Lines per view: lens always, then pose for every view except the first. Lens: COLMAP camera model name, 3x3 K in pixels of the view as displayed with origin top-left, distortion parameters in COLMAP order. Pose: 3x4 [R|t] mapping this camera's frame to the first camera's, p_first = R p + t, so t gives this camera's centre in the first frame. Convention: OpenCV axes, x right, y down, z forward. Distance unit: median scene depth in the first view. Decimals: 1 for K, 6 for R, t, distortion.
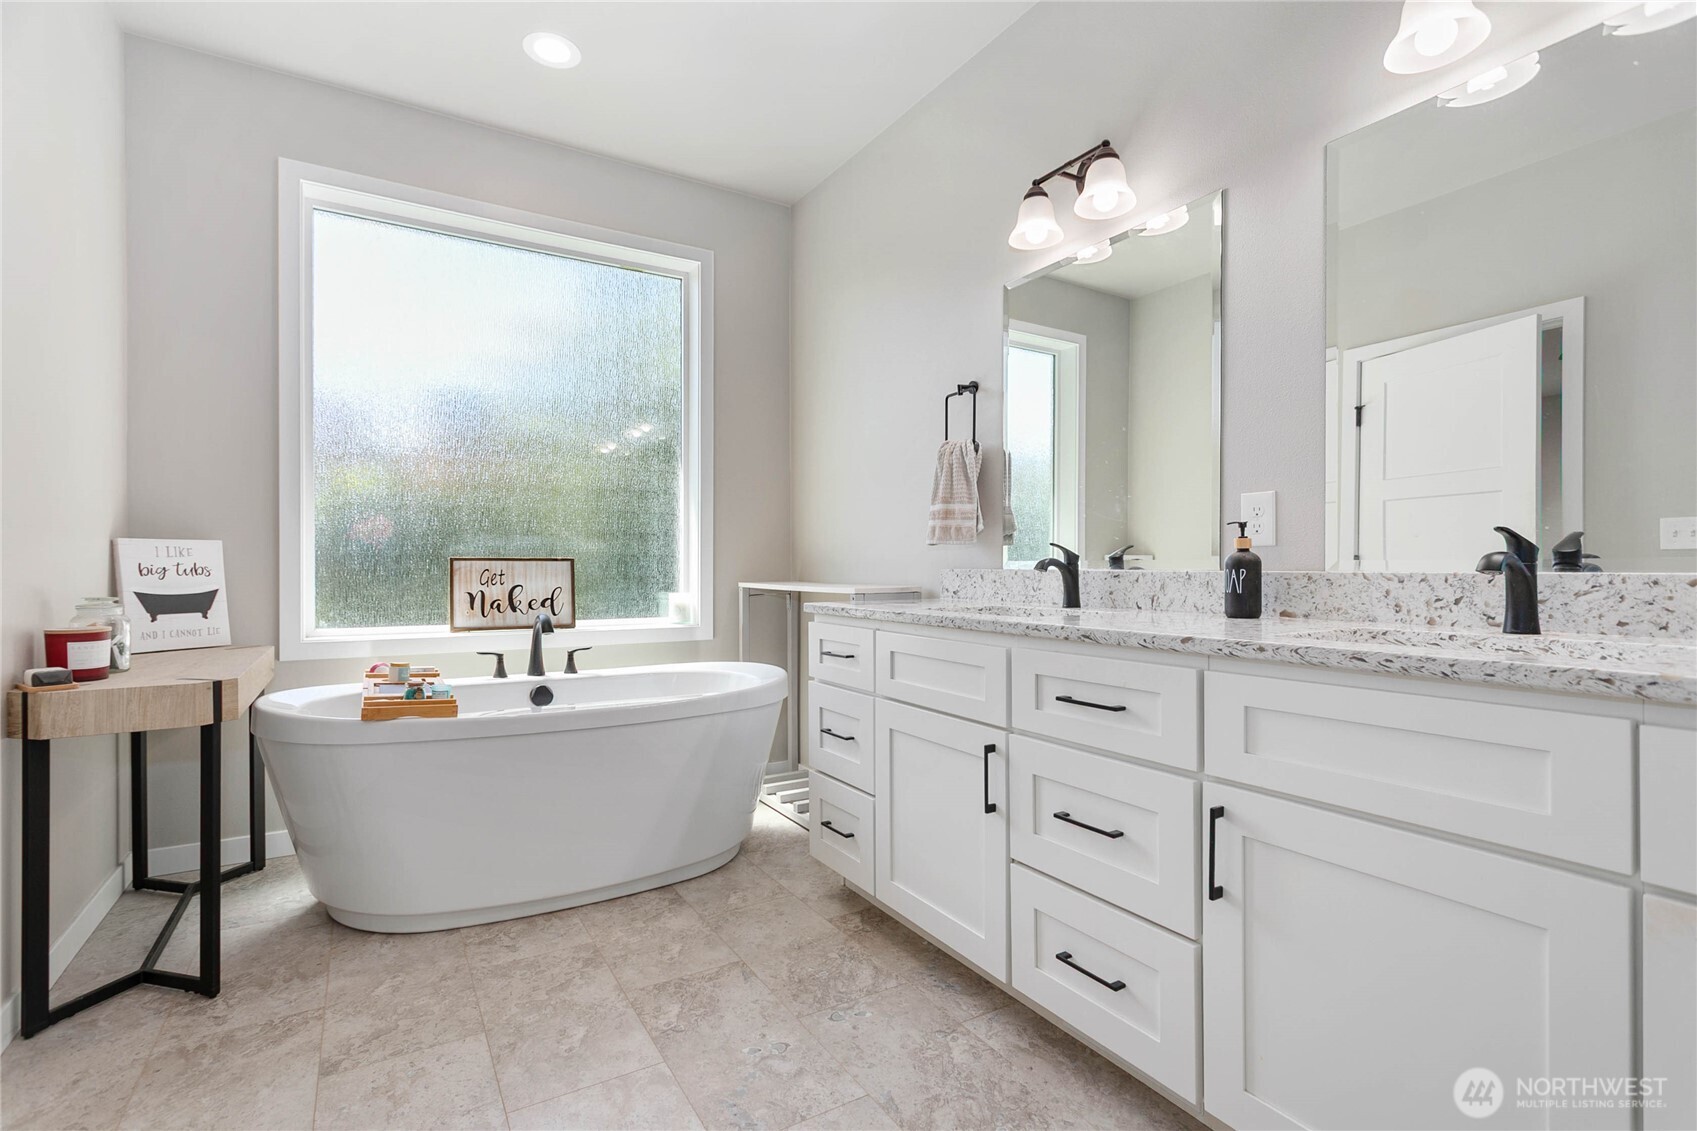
lens RADIAL K [[809.1, 0, 849.5], [0, 809.1, 568.8], [0, 0, 1]] dist [0.002266, -0.001764]
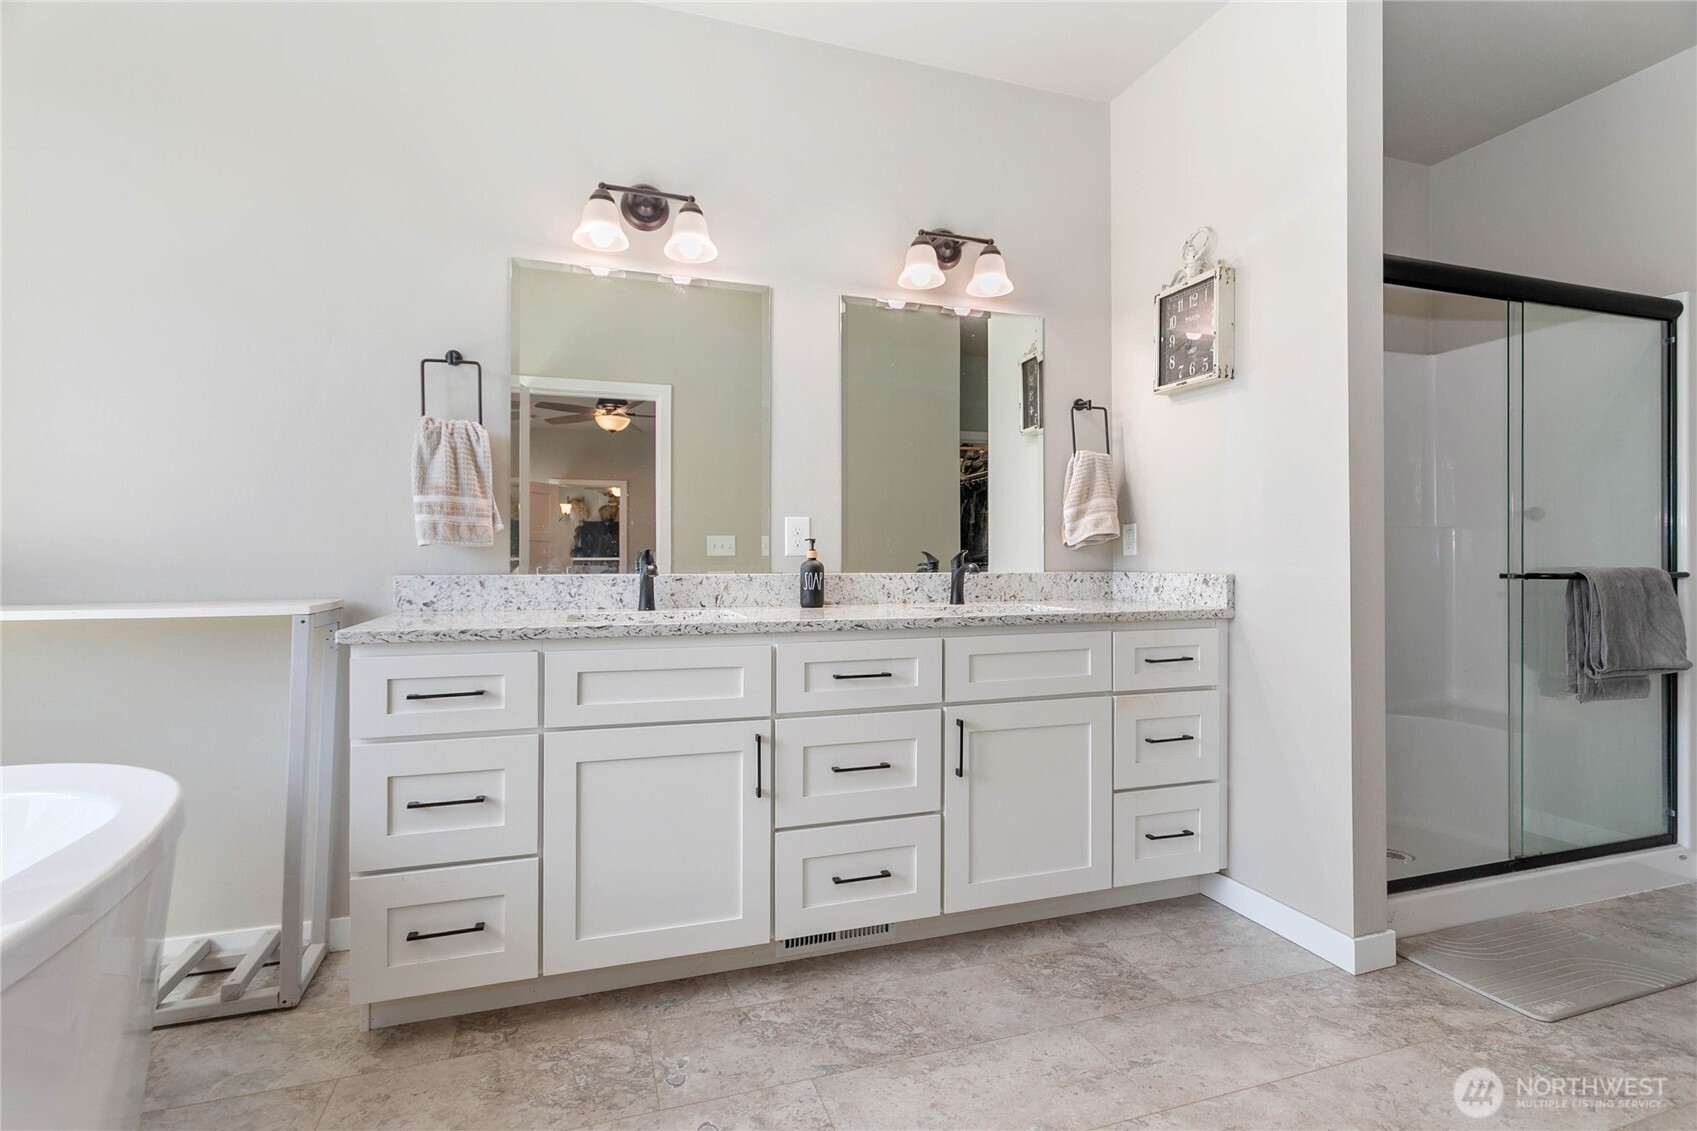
lens RADIAL K [[809.1, 0, 849.6], [0, 809.1, 556.4], [0, 0, 1]] dist [0.002266, -0.001764]
pose [[0.207475, 0.003965, 0.978232, -0.717722], [0.002981, 0.999985, -0.004685, -0.017208], [-0.978236, 0.003888, 0.207460, 0.526346]]
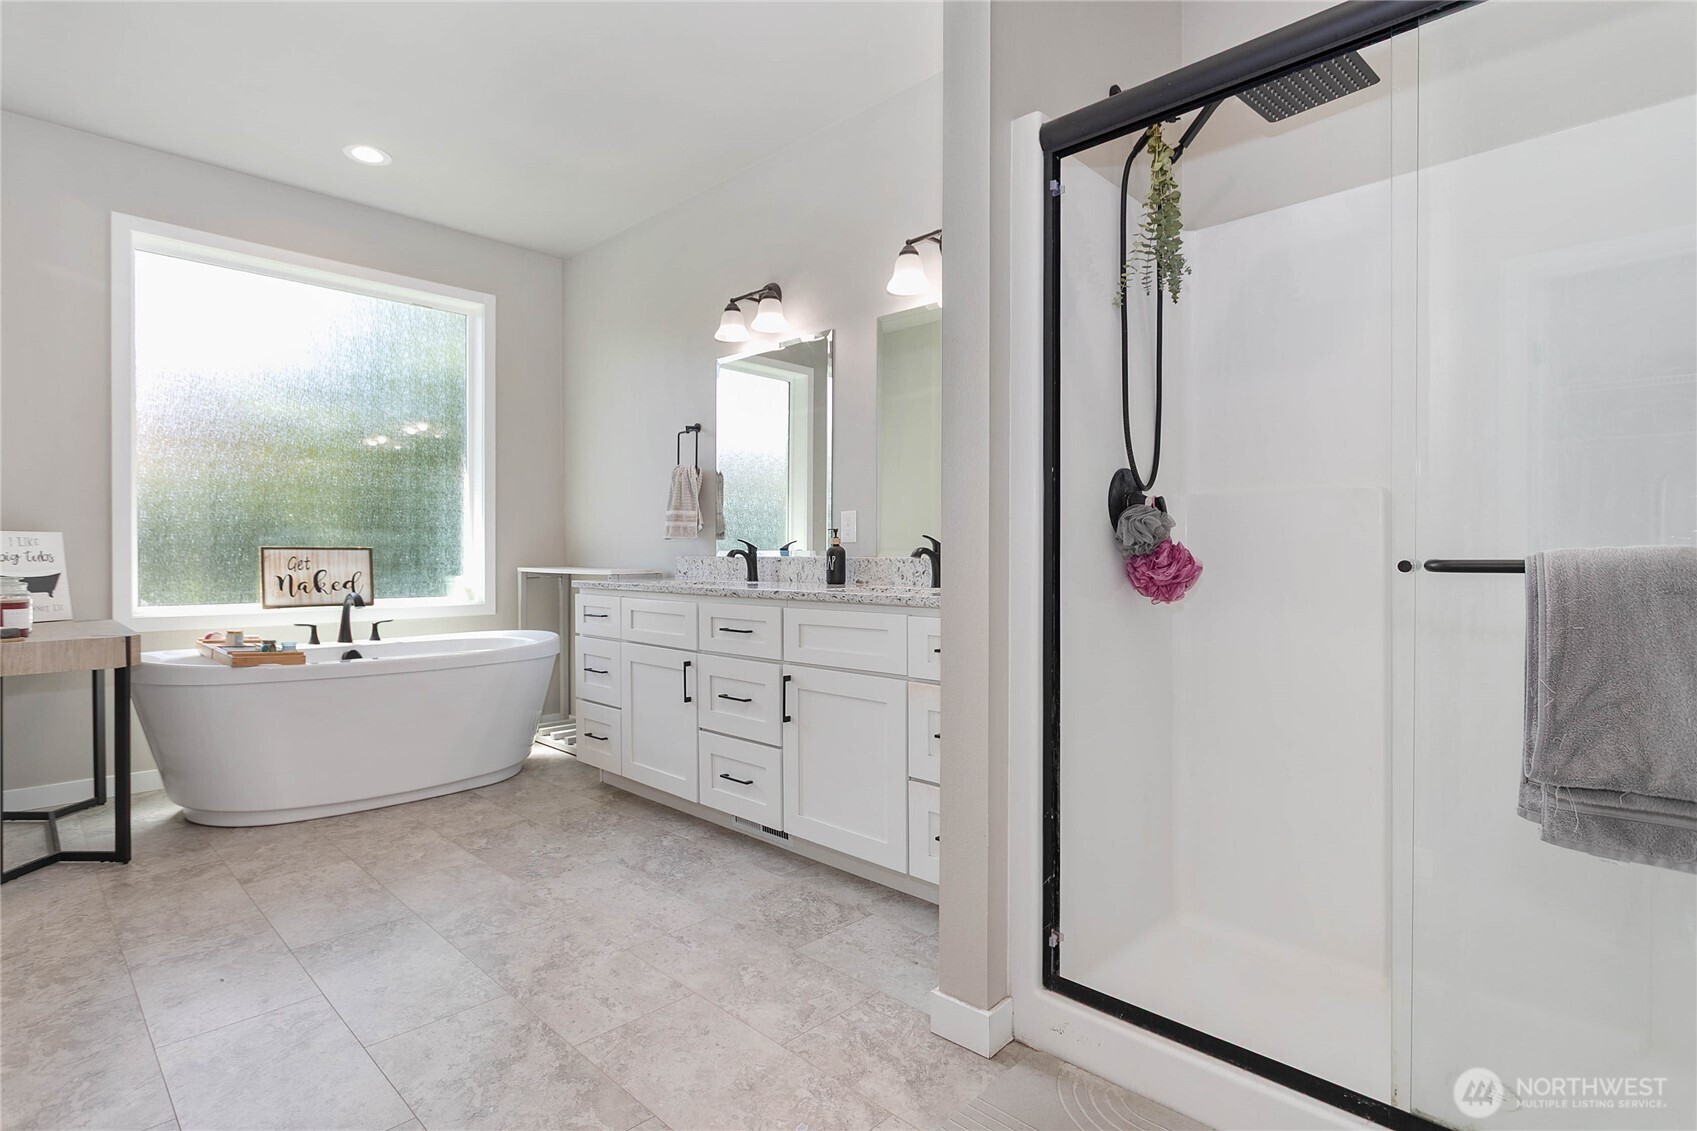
lens RADIAL K [[868.4, 0, 853.8], [0, 868.4, 562.4], [0, 0, 1]] dist [-0.006516, 0.002520]
pose [[0.968597, -0.001183, 0.248633, 0.049740], [-0.000117, 0.999986, 0.005217, 0.003516], [-0.248636, -0.005082, 0.968584, -0.662220]]
